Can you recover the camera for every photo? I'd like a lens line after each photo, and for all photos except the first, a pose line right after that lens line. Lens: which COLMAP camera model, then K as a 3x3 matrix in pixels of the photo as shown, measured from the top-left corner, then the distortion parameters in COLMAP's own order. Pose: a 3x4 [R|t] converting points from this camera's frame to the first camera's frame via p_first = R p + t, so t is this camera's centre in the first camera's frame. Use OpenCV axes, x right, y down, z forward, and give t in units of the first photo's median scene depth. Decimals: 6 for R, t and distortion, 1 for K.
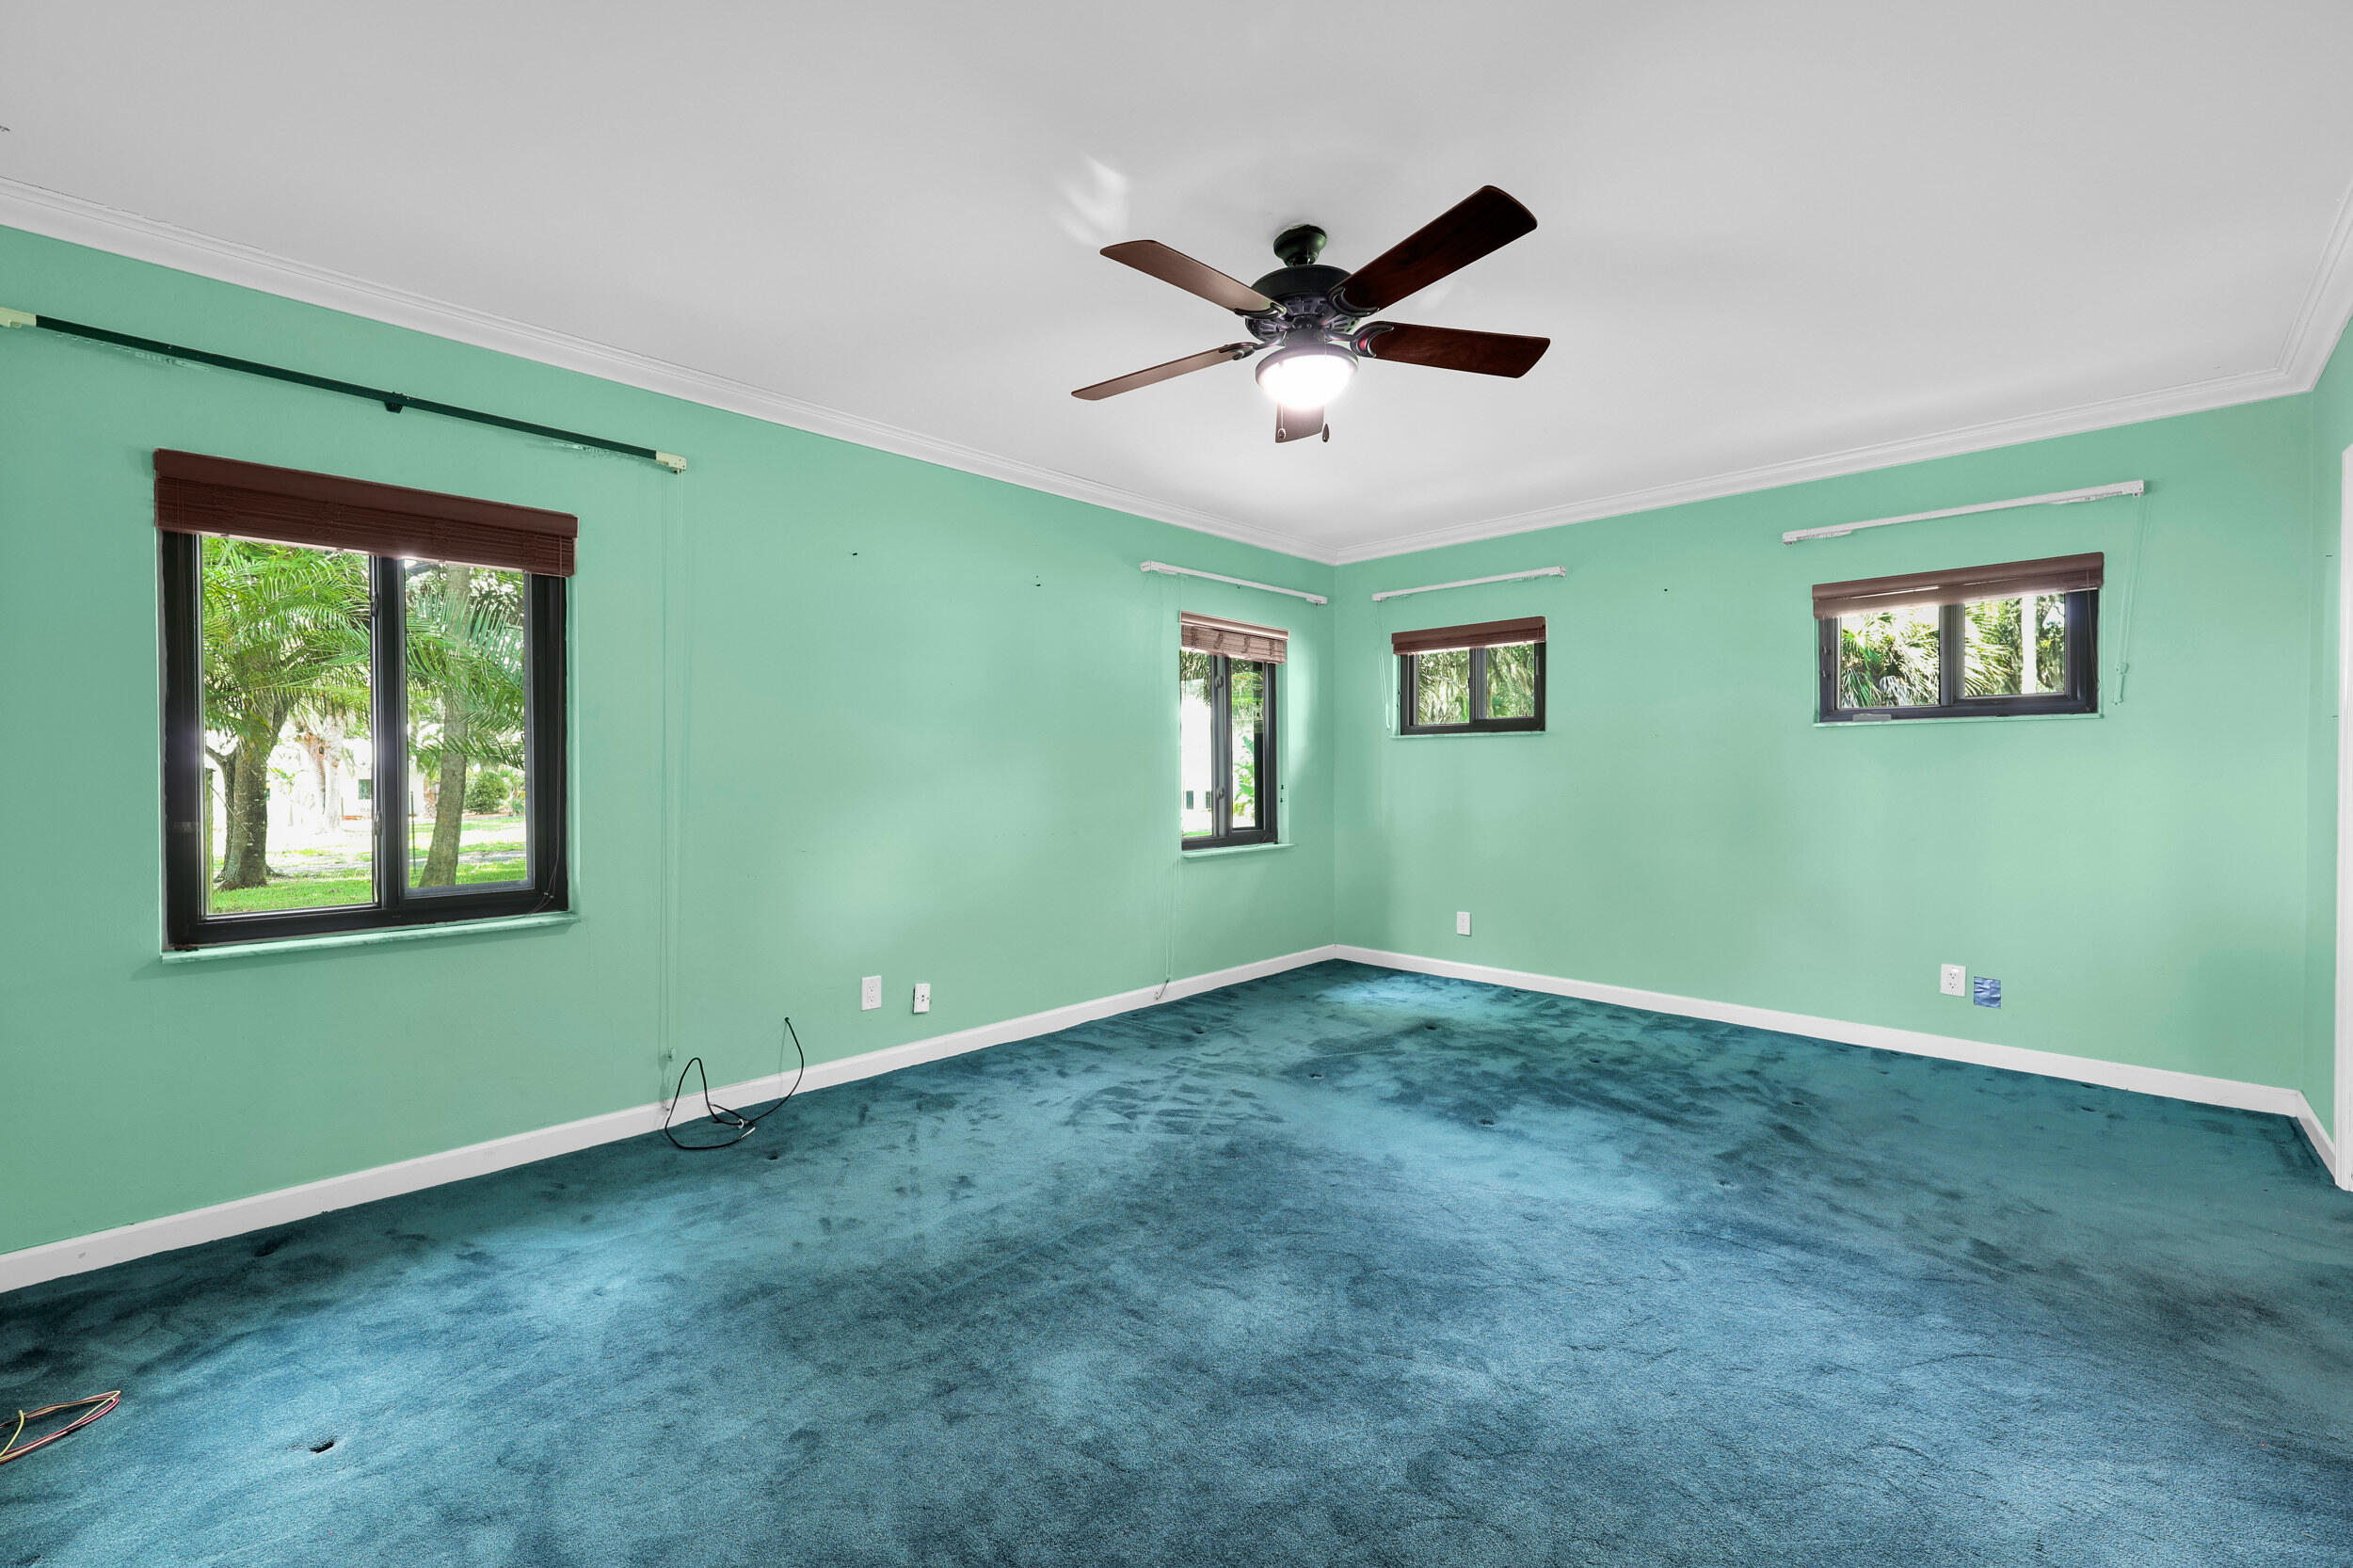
lens RADIAL K [[955.8, 0, 1162.6], [0, 955.8, 775.9], [0, 0, 1]] dist [-0.000326, 0.000618]
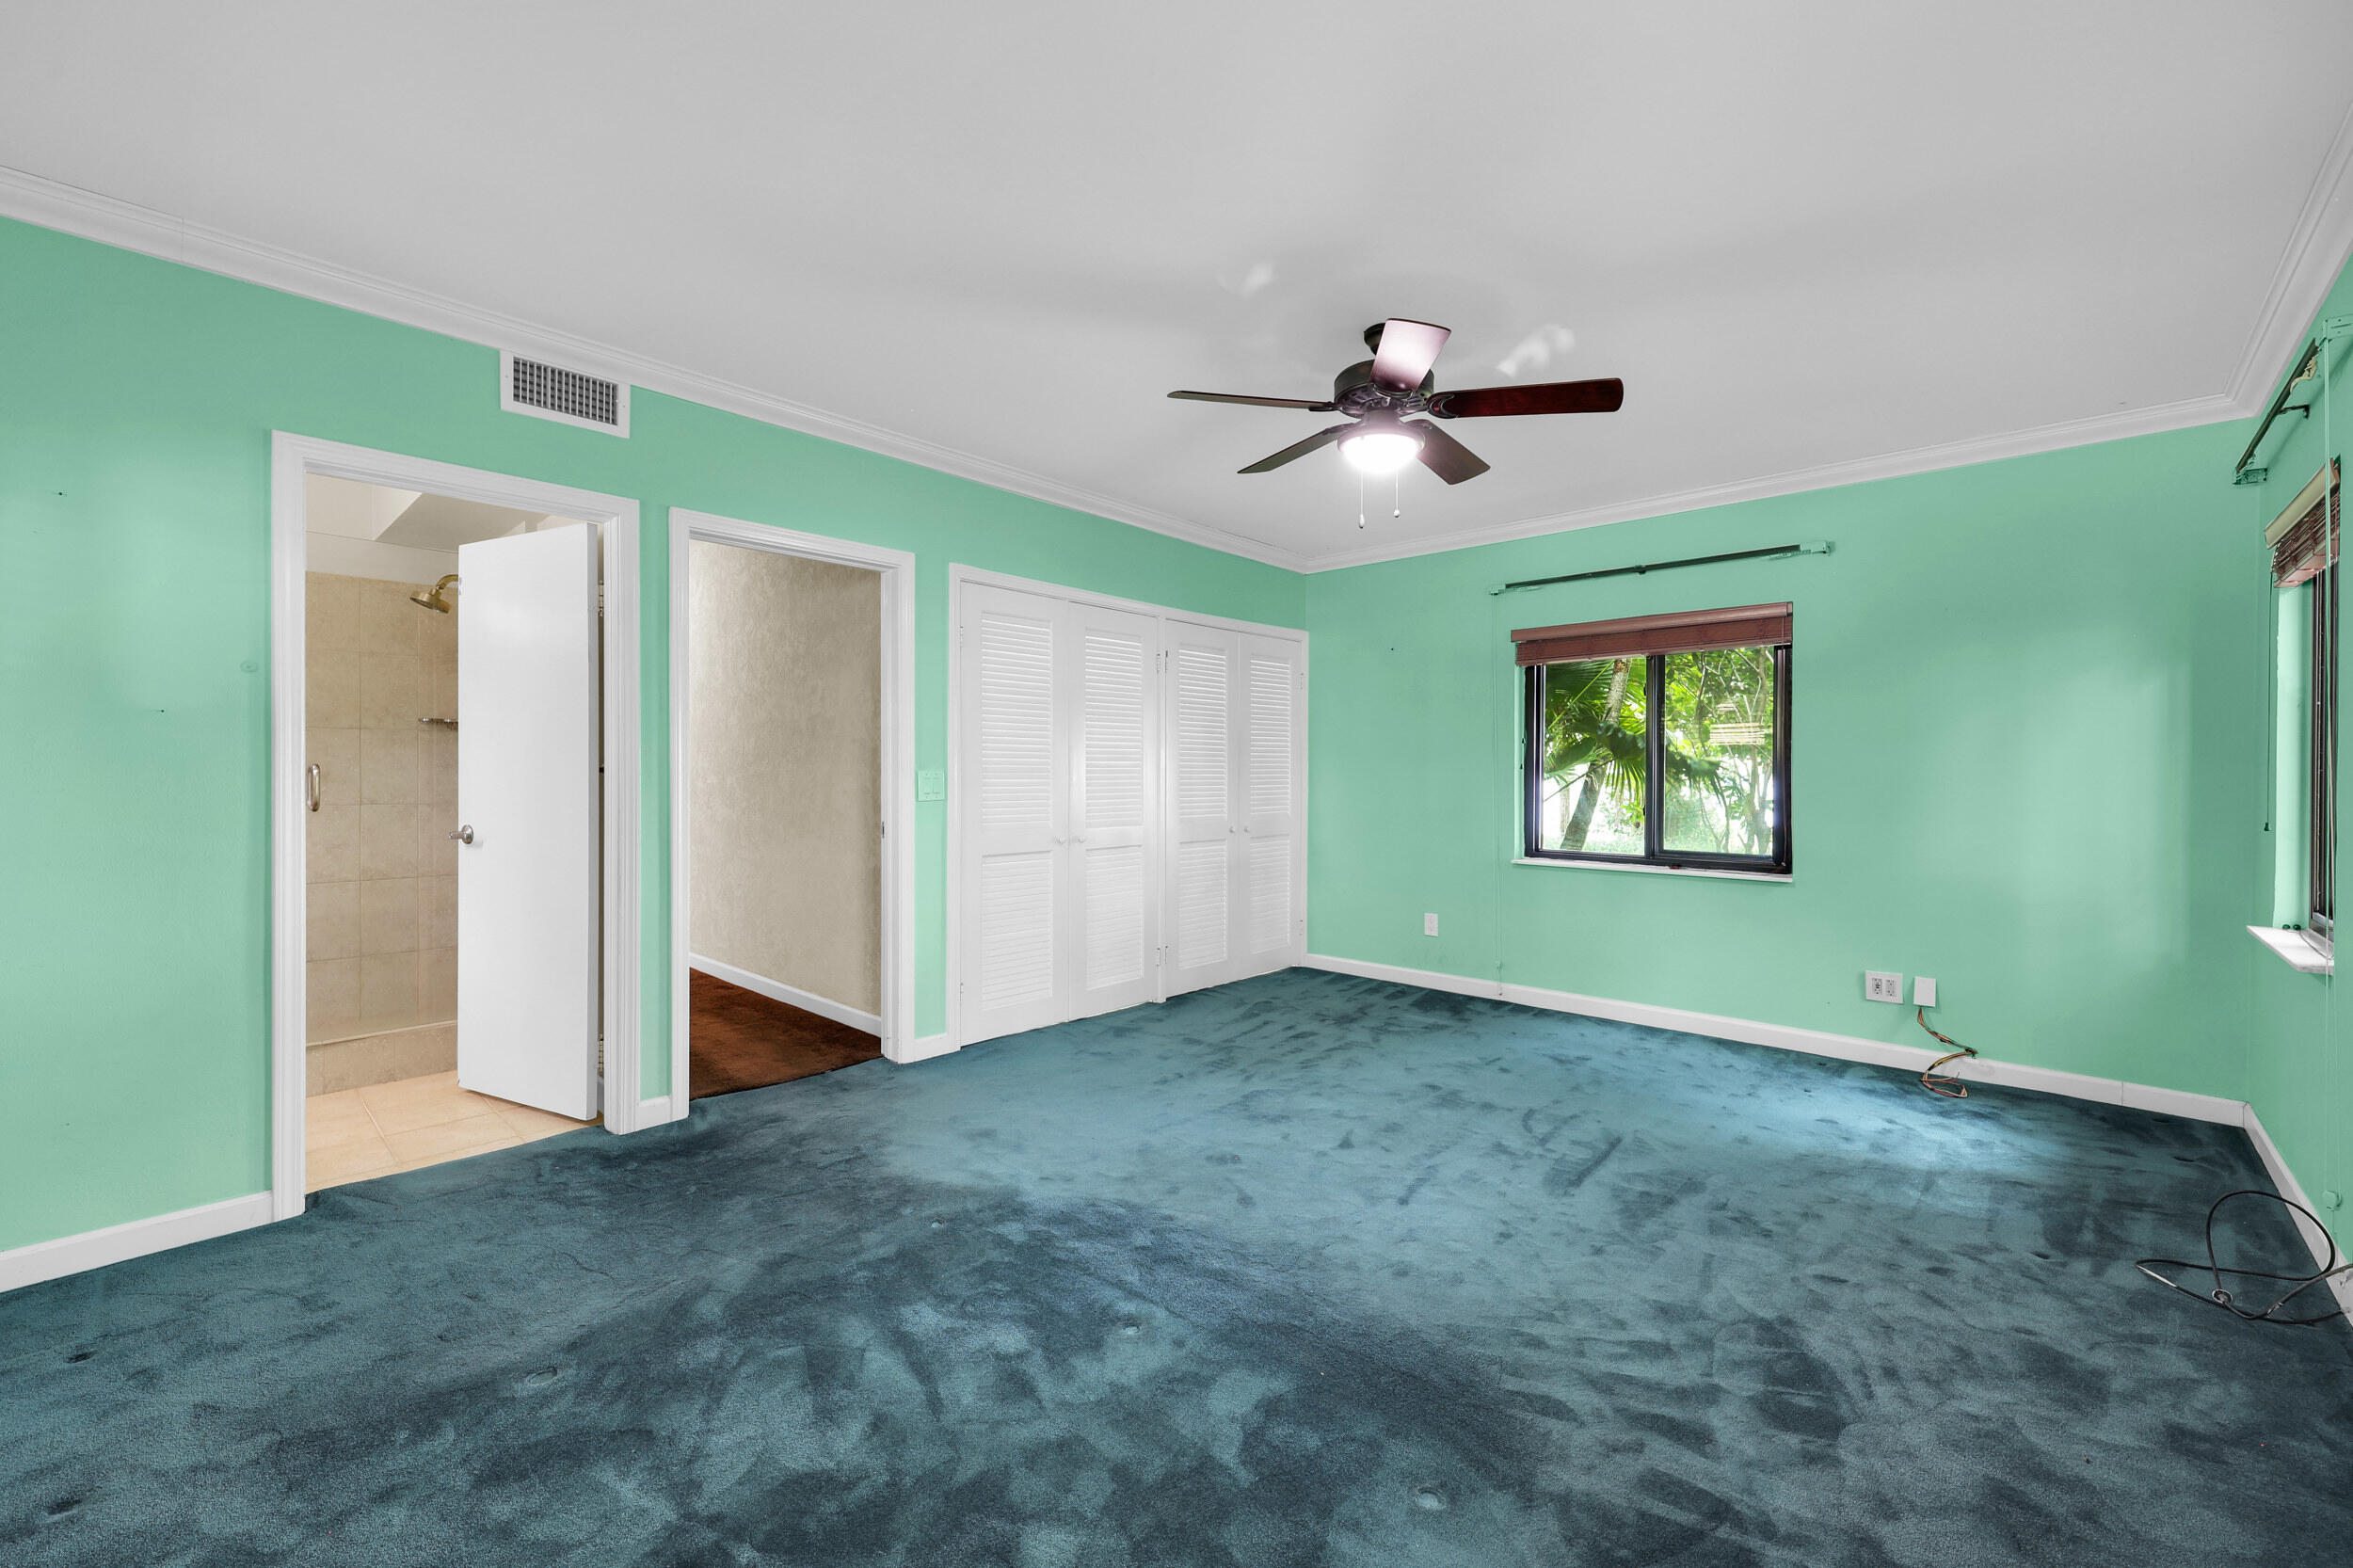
lens RADIAL K [[955.8, 0, 1173.8], [0, 955.8, 779.8], [0, 0, 1]] dist [-0.000326, 0.000618]
pose [[-0.999355, -0.001104, -0.035886, 0.284796], [-0.001604, 0.999902, 0.013924, -0.014527], [0.035867, 0.013973, -0.999259, 1.388624]]
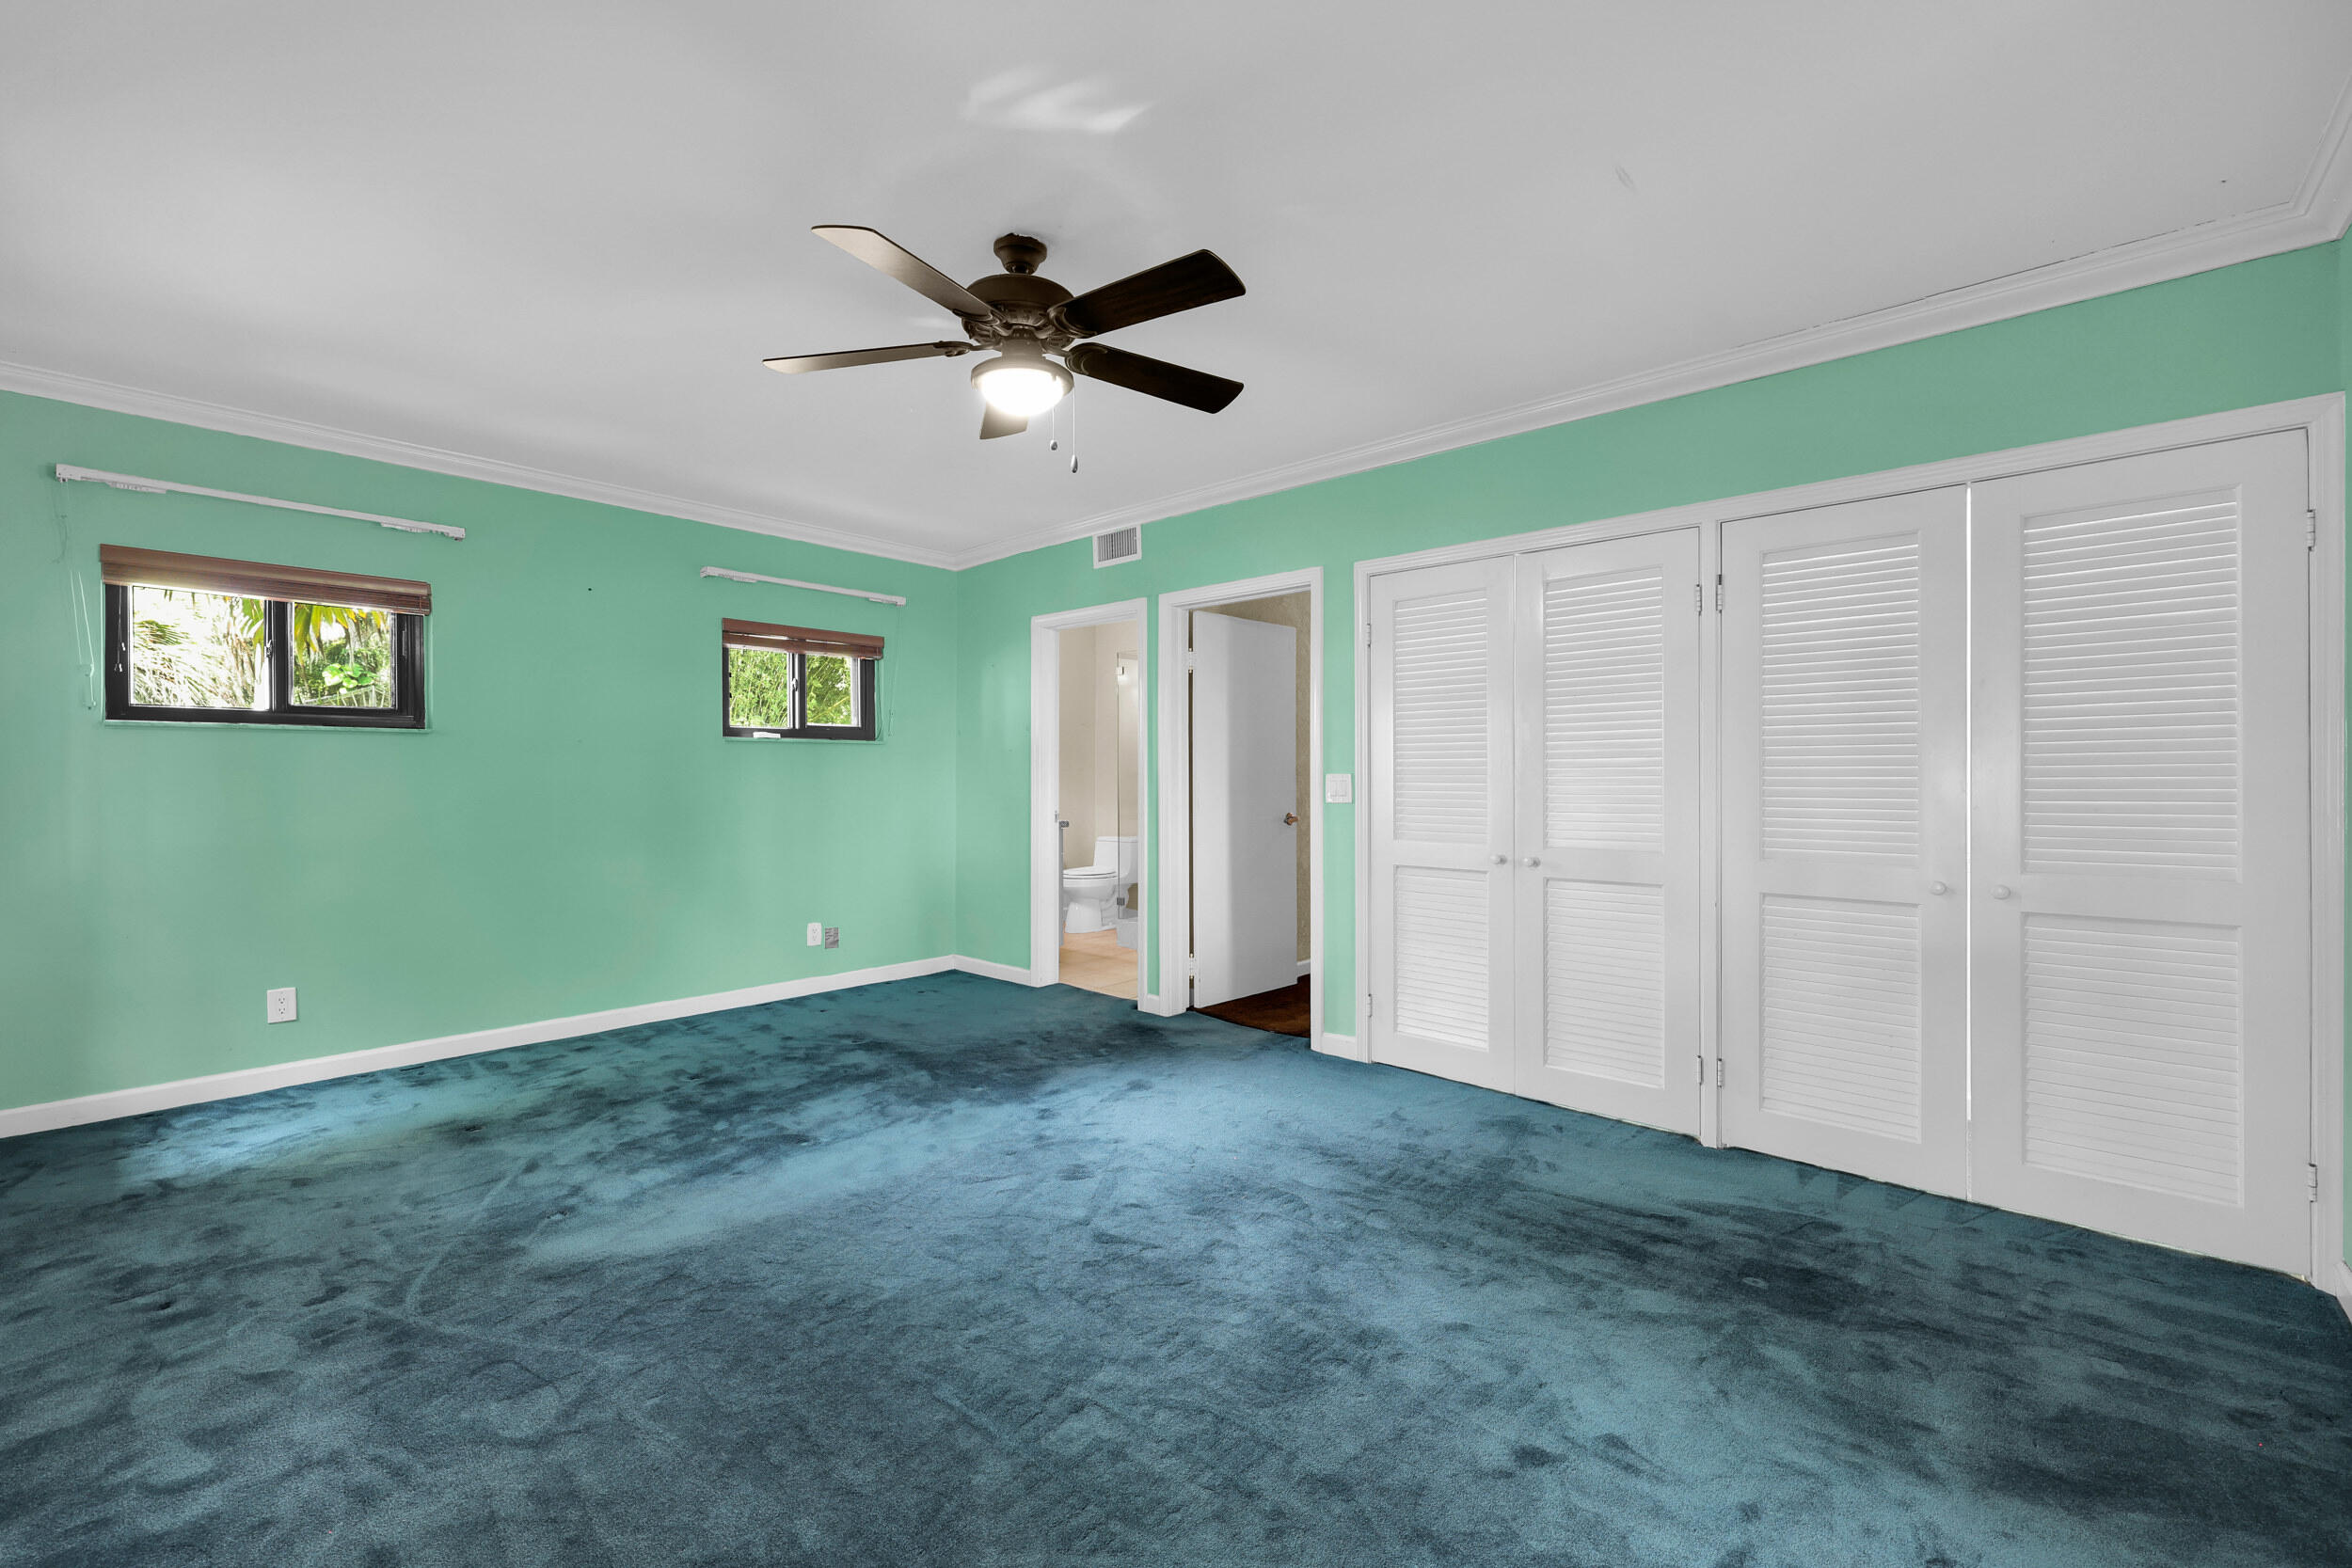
lens RADIAL K [[955.3, 0, 1166.6], [0, 955.3, 777.5], [0, 0, 1]] dist [-0.000326, 0.000618]
pose [[-0.040469, 0.001176, 0.999180, -0.544980], [0.004794, 0.999988, -0.000983, -0.004384], [-0.999169, 0.004750, -0.040474, 0.564002]]
